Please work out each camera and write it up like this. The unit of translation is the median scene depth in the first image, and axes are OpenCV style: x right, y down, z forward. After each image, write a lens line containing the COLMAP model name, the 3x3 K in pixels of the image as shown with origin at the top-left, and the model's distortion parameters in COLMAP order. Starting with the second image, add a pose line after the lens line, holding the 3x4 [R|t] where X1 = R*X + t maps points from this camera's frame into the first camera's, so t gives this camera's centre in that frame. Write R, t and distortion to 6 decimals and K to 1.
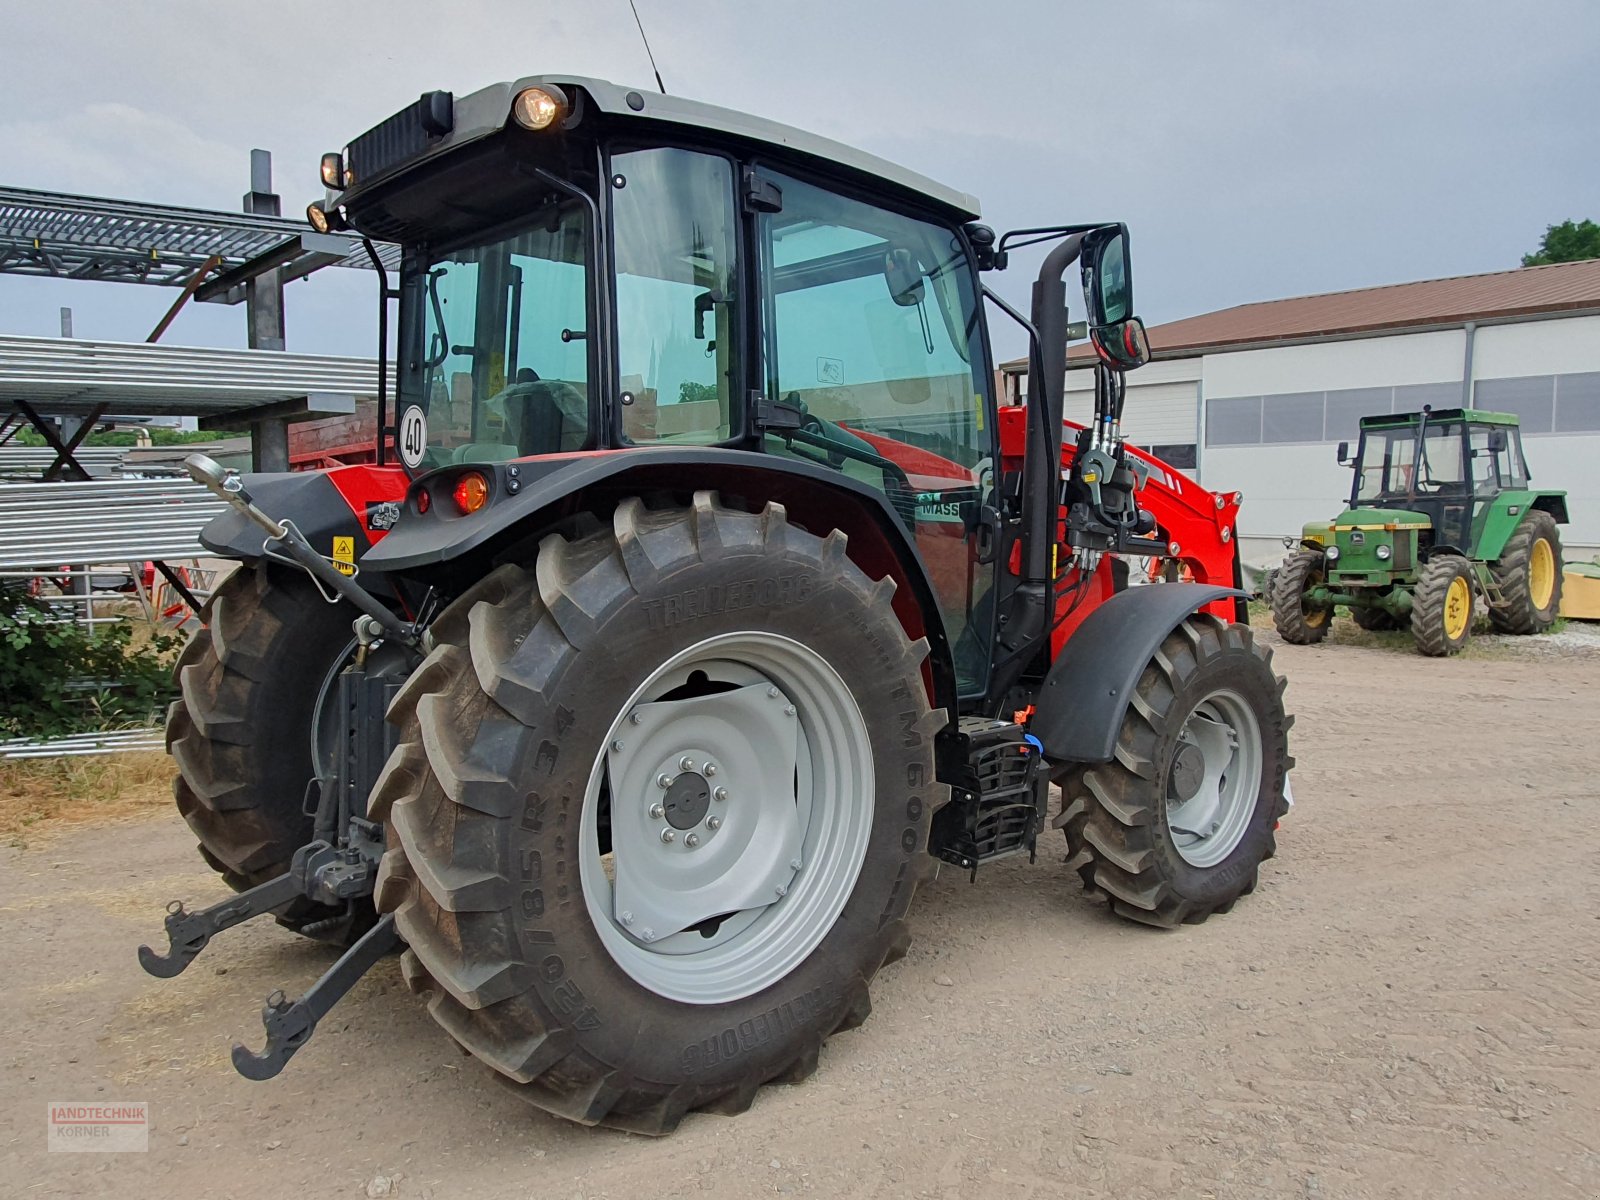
lens RADIAL K [[1234.0, 0, 800.5], [0, 1234.0, 609.2], [0, 0, 1]] dist [-0.004298, -0.000600]
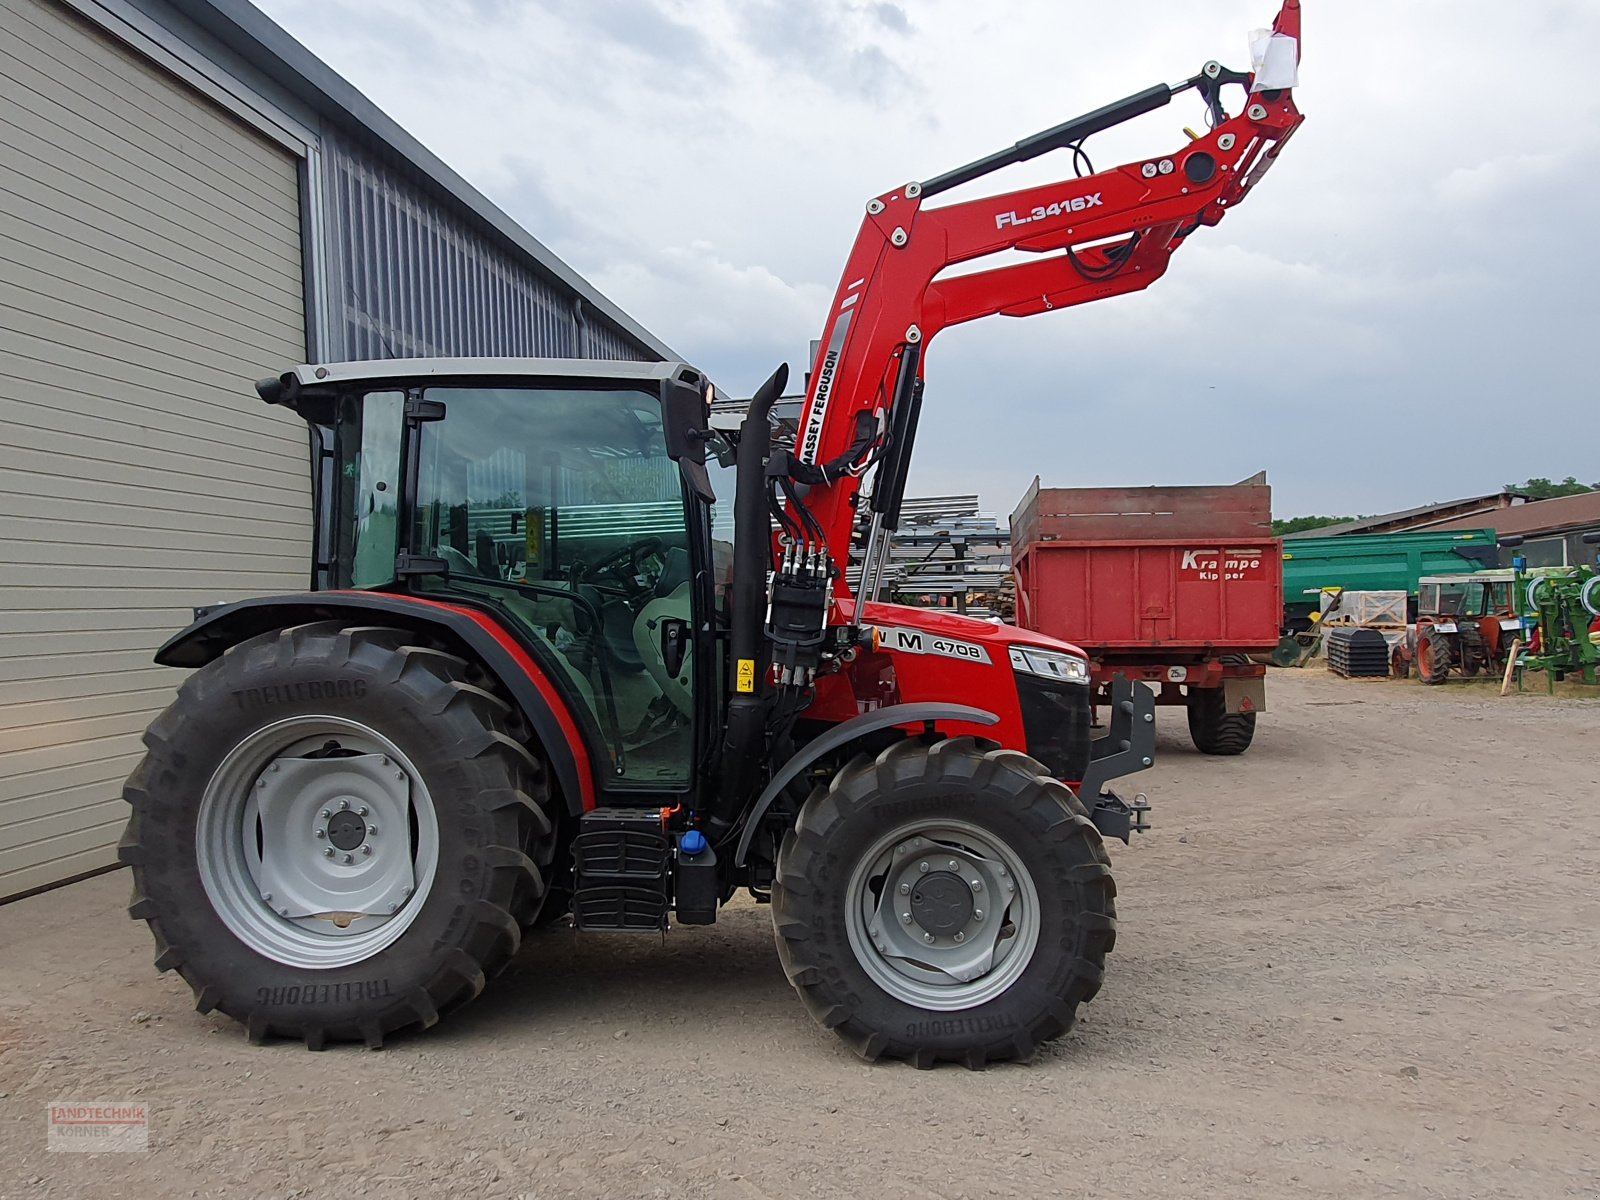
lens RADIAL K [[1226.8, 0, 790.7], [0, 1226.8, 604.2], [0, 0, 1]] dist [0.011874, 0.002459]
pose [[0.670482, -0.012133, -0.741826, 1.330984], [-0.047872, 0.997075, -0.059576, -0.050251], [0.740379, 0.075457, 0.667941, 0.389904]]
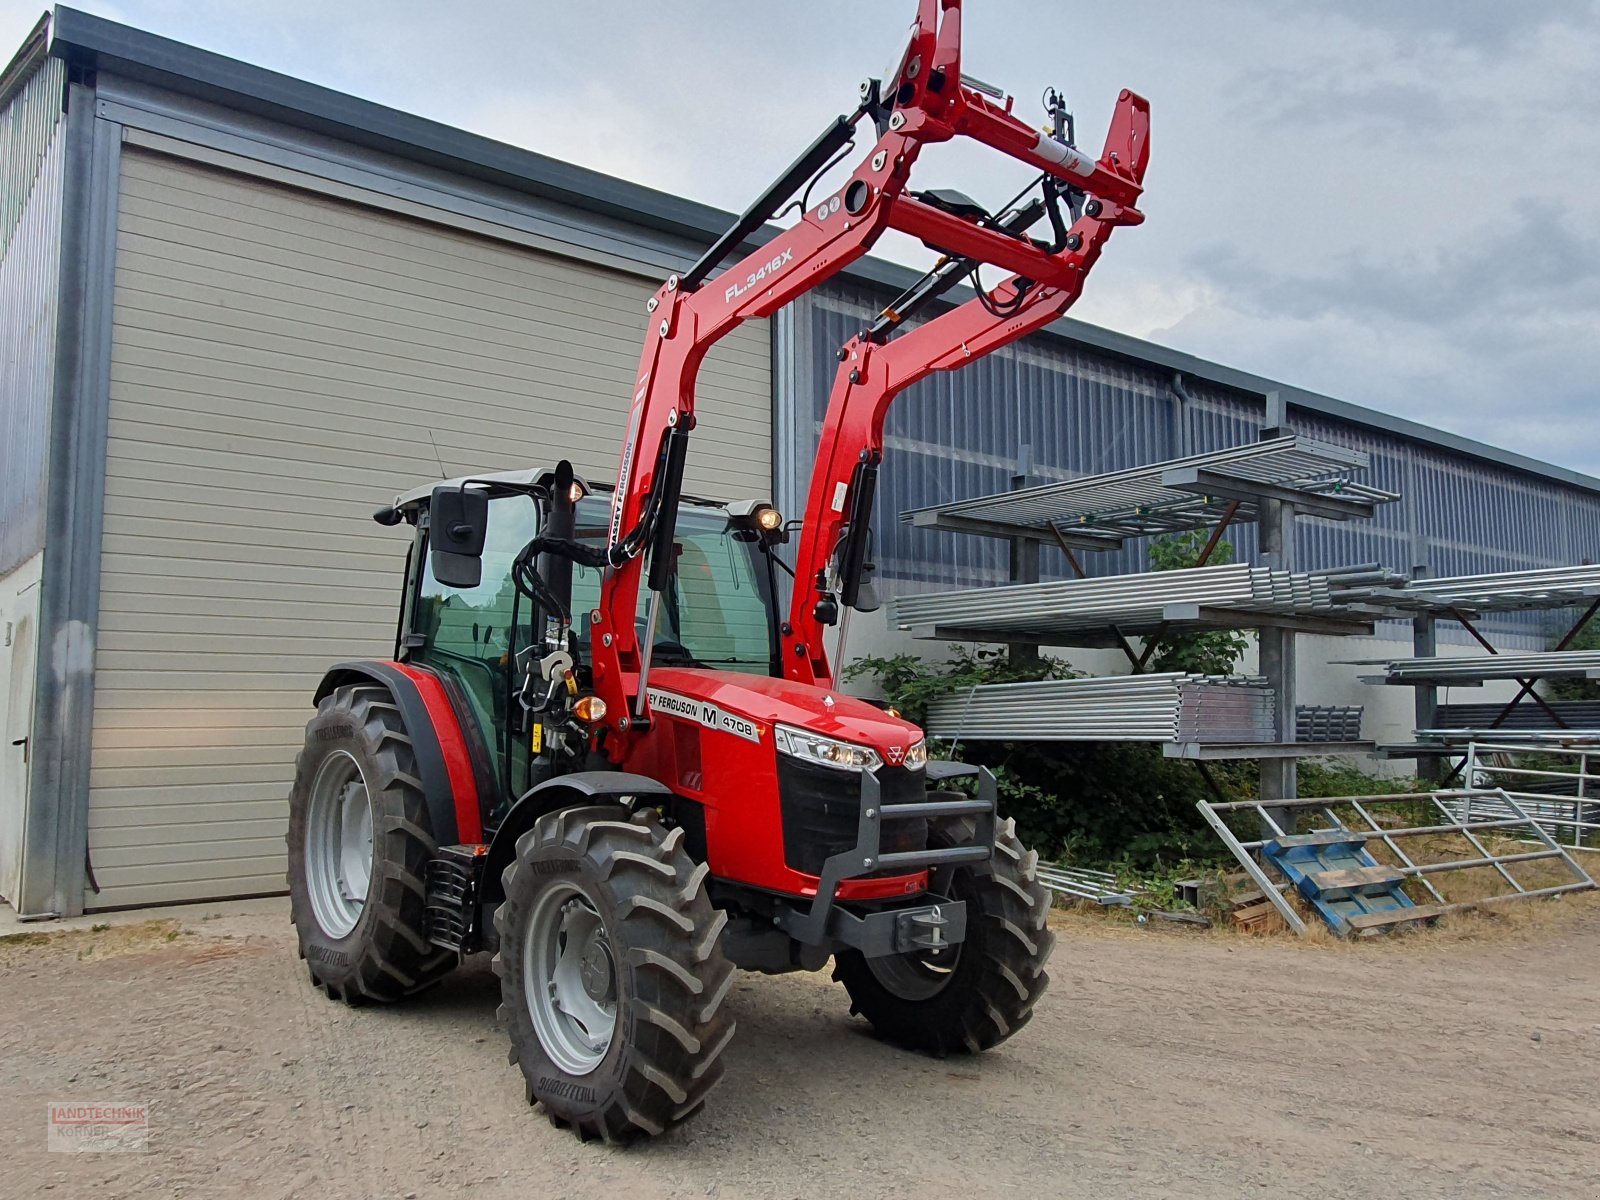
lens RADIAL K [[1226.8, 0, 790.7], [0, 1226.8, 604.2], [0, 0, 1]] dist [0.011874, 0.002459]
pose [[-0.022701, -0.071876, -0.997155, 1.834397], [-0.100309, 0.992543, -0.069260, -0.144070], [0.994697, 0.098452, -0.029741, 1.641890]]
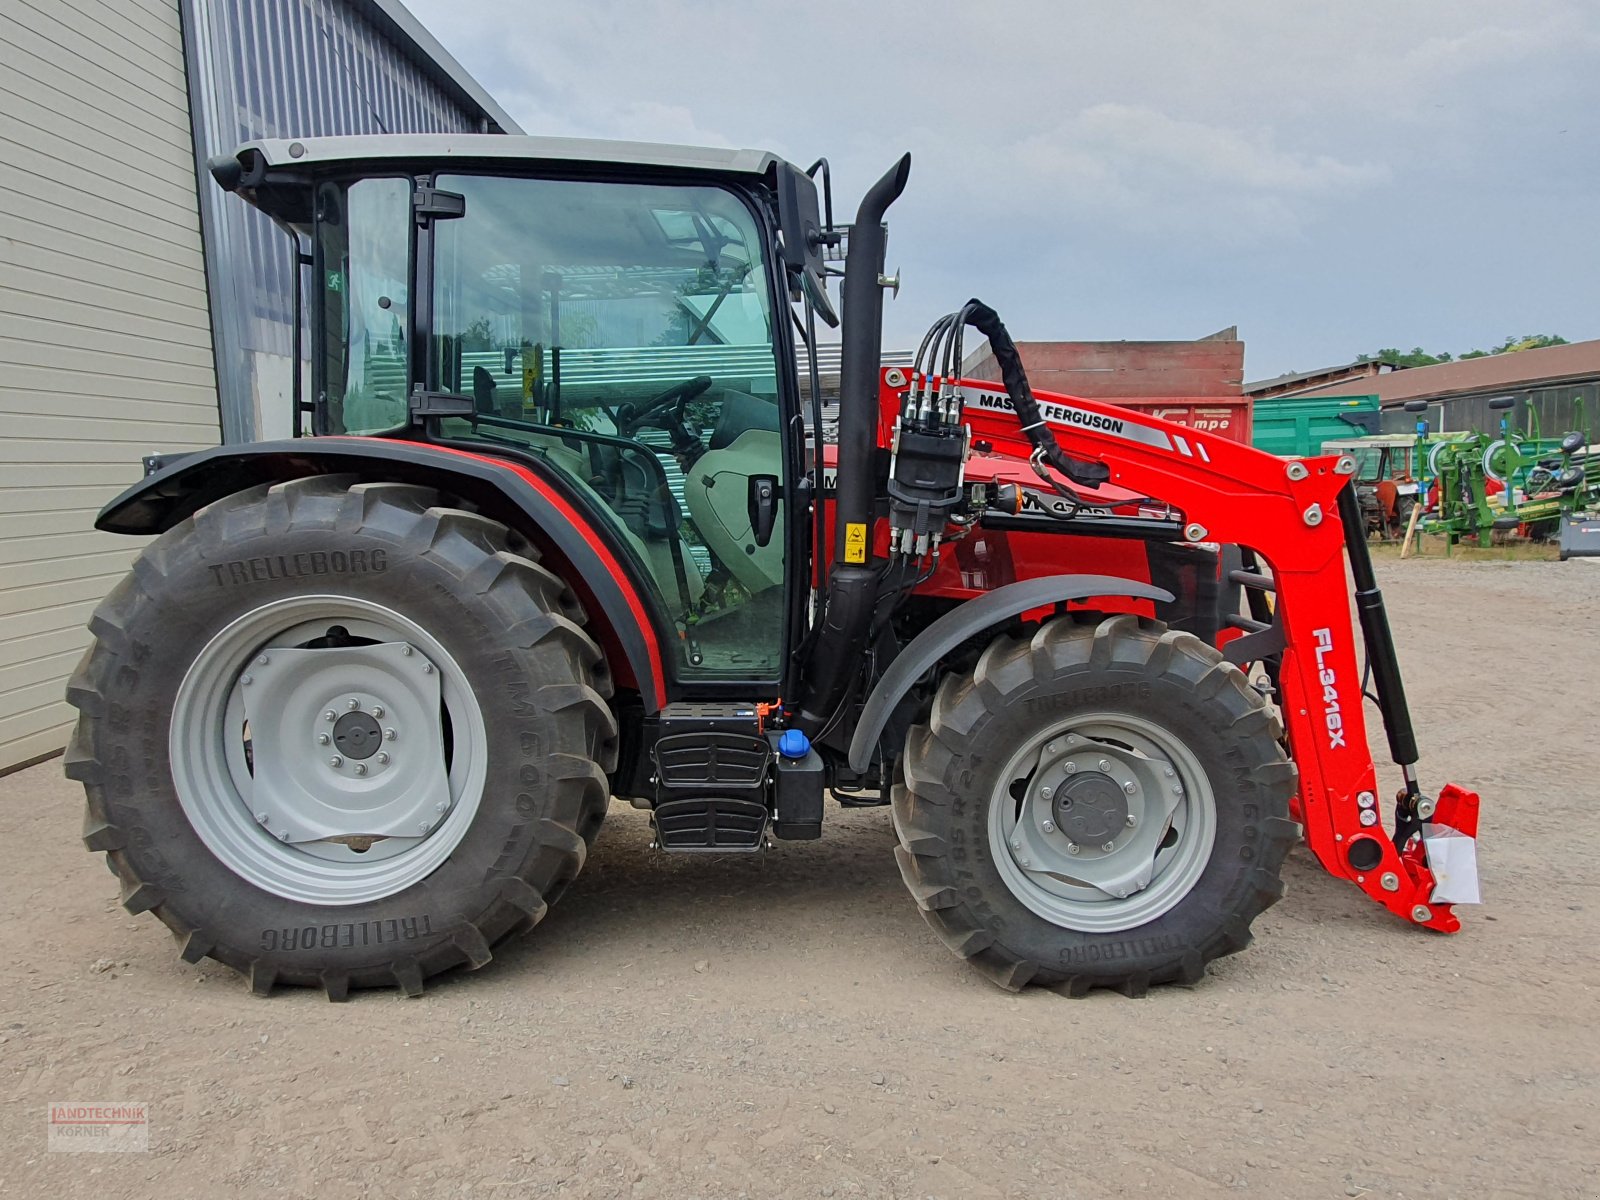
lens RADIAL K [[1232.9, 0, 796.6], [0, 1232.9, 610.1], [0, 0, 1]] dist [0.005791, 0.008216]
pose [[0.745187, 0.066570, -0.663524, 0.988860], [-0.045034, 0.997757, 0.049527, -0.042283], [0.665333, -0.007026, 0.746514, 0.390599]]
